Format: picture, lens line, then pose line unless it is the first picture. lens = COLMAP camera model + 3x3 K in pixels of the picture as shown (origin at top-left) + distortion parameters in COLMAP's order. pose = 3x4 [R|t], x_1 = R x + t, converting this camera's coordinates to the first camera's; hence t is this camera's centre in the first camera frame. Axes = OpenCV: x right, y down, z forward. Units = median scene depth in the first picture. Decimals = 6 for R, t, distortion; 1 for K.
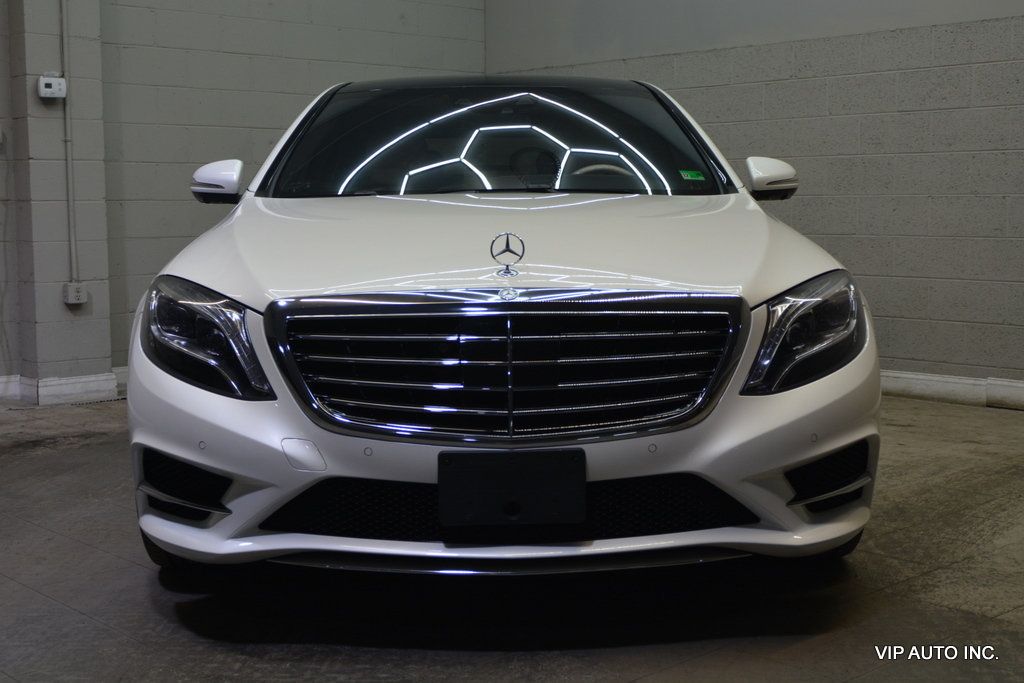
lens RADIAL K [[1418.7, 0, 512.0], [0, 1418.7, 341.5], [0, 0, 1]] dist [-0.004307, -0.012069]
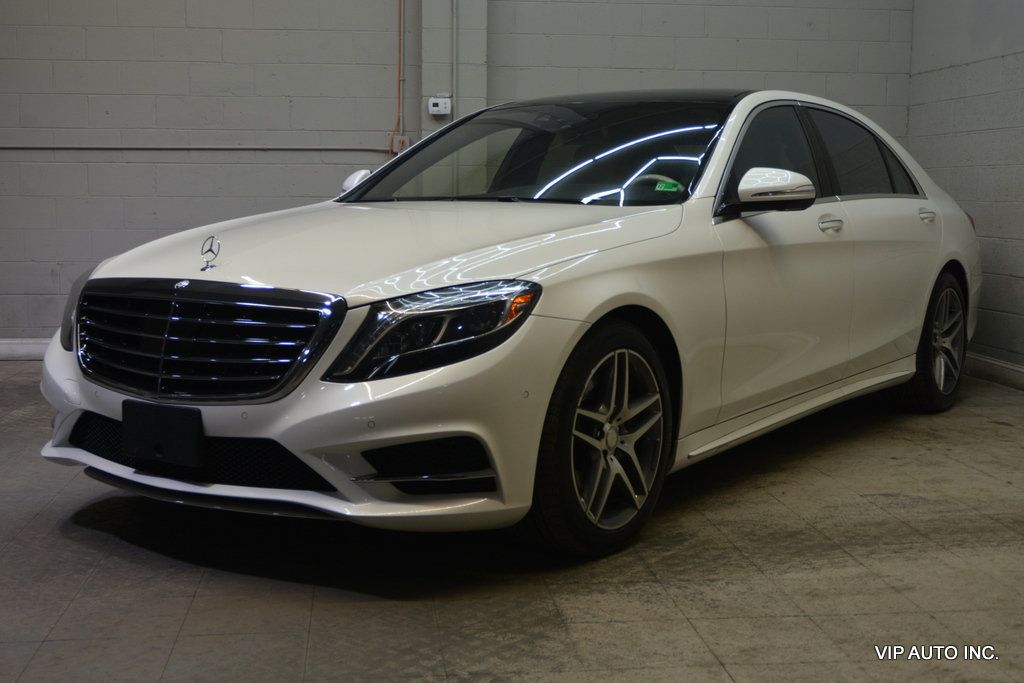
lens RADIAL K [[1375.8, 0, 512.0], [0, 1375.8, 341.5], [0, 0, 1]] dist [0.008322, -0.000353]
pose [[0.796049, 0.076466, -0.600383, 0.942811], [-0.069553, 0.996973, 0.034756, -0.043501], [0.601223, 0.014091, 0.798957, 0.172722]]
